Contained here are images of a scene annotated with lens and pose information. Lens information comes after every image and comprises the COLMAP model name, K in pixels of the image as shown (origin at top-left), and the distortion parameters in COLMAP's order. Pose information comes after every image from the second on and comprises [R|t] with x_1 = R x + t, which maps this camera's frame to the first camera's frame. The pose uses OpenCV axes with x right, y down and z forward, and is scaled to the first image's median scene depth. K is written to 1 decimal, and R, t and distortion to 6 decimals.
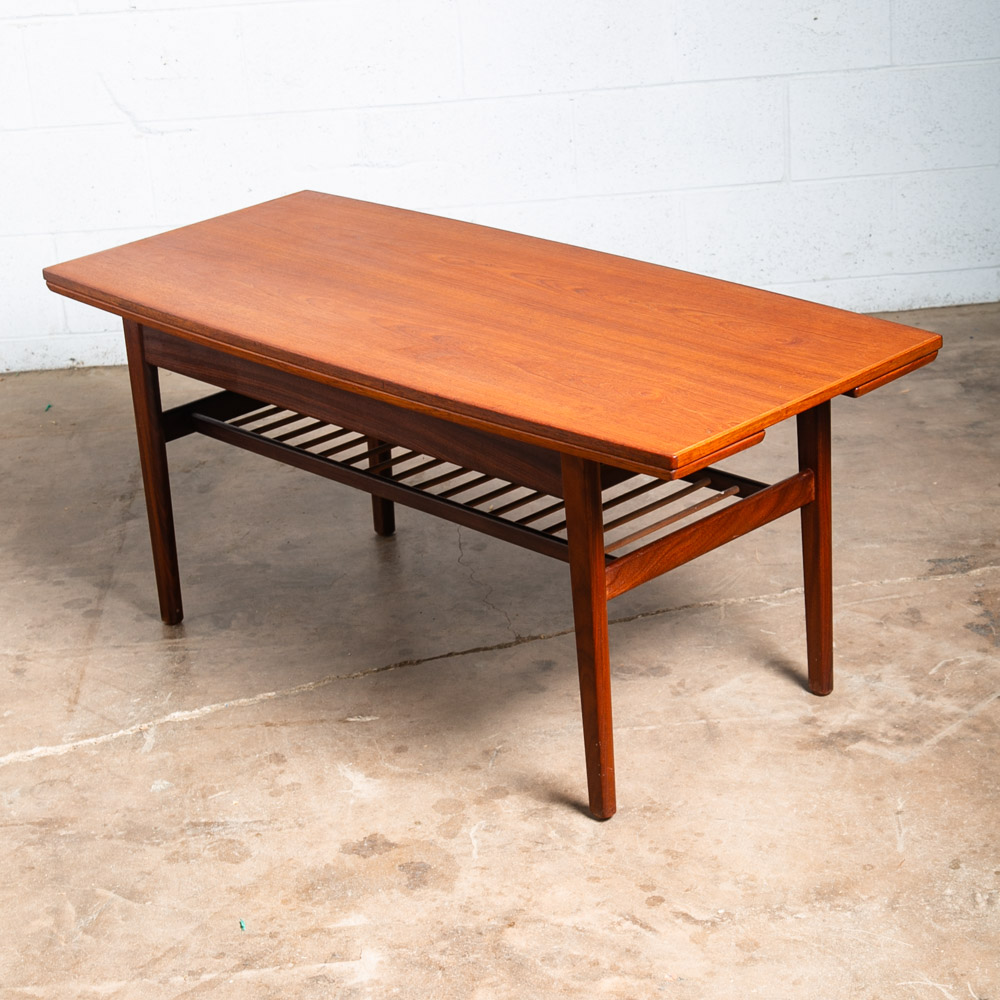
lens RADIAL K [[2546.8, 0, 500.0], [0, 2546.8, 500.0], [0, 0, 1]] dist [0.163445, 0.080122]
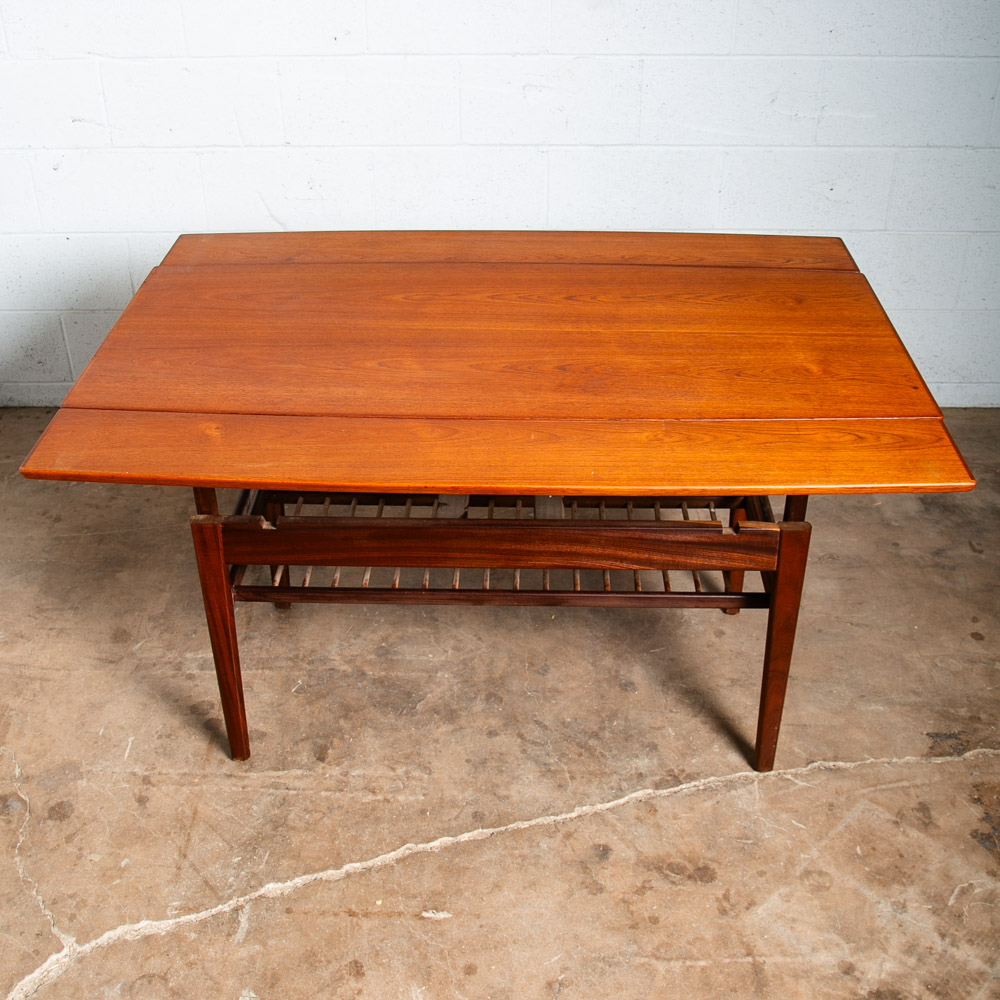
lens RADIAL K [[1247.6, 0, 498.0], [0, 1247.6, 496.4], [0, 0, 1]] dist [-0.098477, 0.082385]
pose [[0.997538, 0.070047, 0.003397, -0.043152], [-0.069423, 0.979476, 0.189227, -0.198993], [0.009928, -0.188997, 0.981928, 0.526567]]
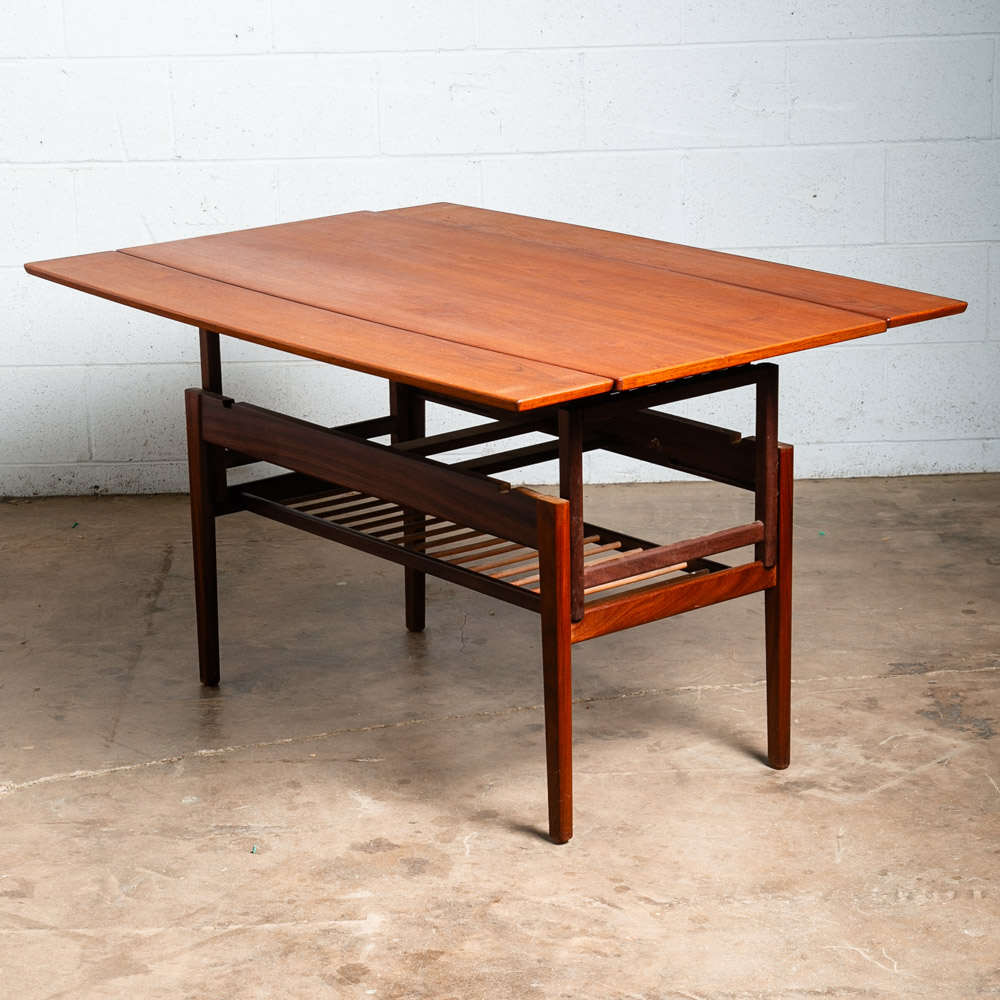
lens RADIAL K [[3045.0, 0, 488.2], [0, 3045.0, 502.2], [0, 0, 1]] dist [0.232379, 0.359035]
pose [[0.998930, 0.045879, -0.005745, 0.000172], [-0.046236, 0.991969, -0.117729, 0.132354], [0.000297, 0.117868, 0.993029, -0.348244]]
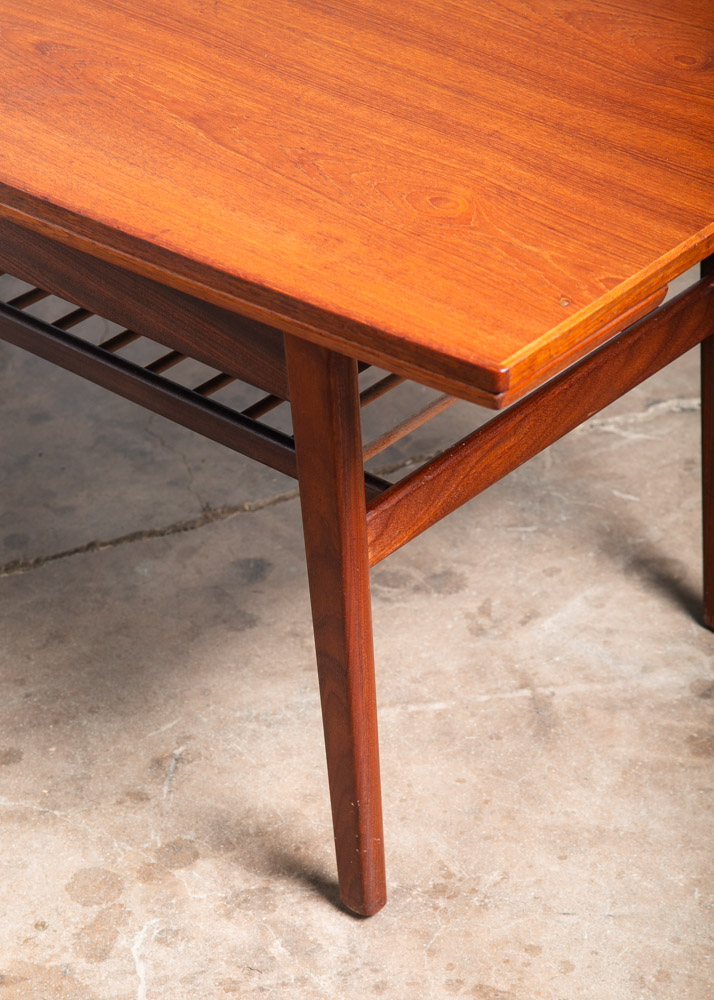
lens RADIAL K [[3149.2, 0, 332.3], [0, 3149.2, 582.5], [0, 0, 1]] dist [0.609339, 0.011168]
pose [[0.998512, -0.025312, 0.048298, 0.000572], [0.013839, 0.974366, 0.224543, -0.102504], [-0.052744, -0.223540, 0.973267, 0.302402]]
